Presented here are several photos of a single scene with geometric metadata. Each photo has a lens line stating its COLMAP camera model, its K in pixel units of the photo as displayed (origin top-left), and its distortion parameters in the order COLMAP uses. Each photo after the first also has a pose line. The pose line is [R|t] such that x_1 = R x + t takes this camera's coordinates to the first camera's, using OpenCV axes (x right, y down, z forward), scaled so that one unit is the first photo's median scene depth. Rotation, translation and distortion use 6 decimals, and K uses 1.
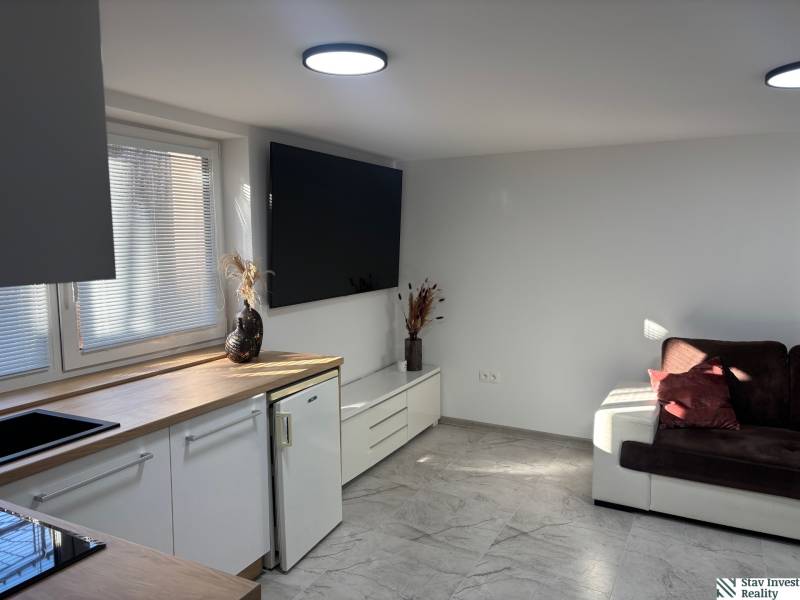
lens RADIAL K [[600.7, 0, 400.0], [0, 600.7, 300.0], [0, 0, 1]] dist [0.040279, -0.000783]
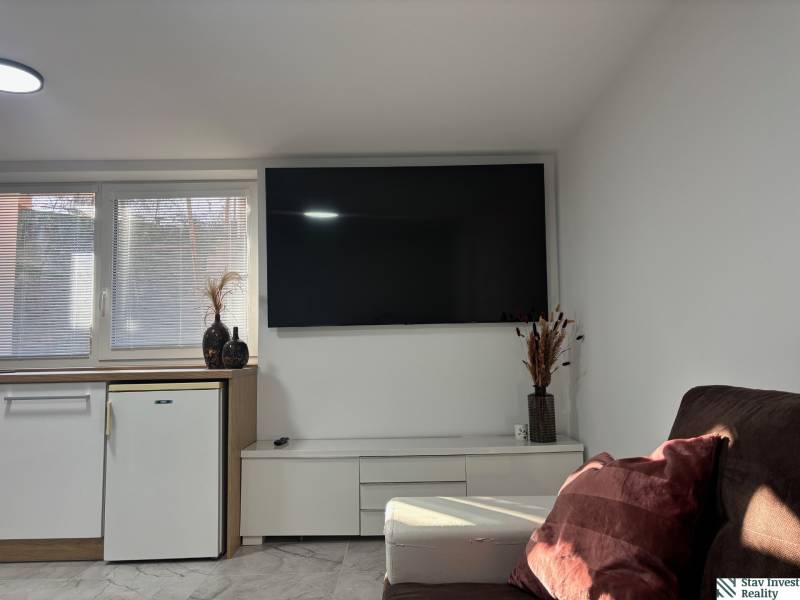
lens RADIAL K [[600.7, 0, 400.0], [0, 600.7, 300.0], [0, 0, 1]] dist [0.040279, -0.000783]
pose [[0.451343, -0.079212, -0.888828, 0.807700], [-0.076252, 0.988986, -0.126858, 0.081748], [0.889087, 0.125031, 0.440331, 0.763591]]
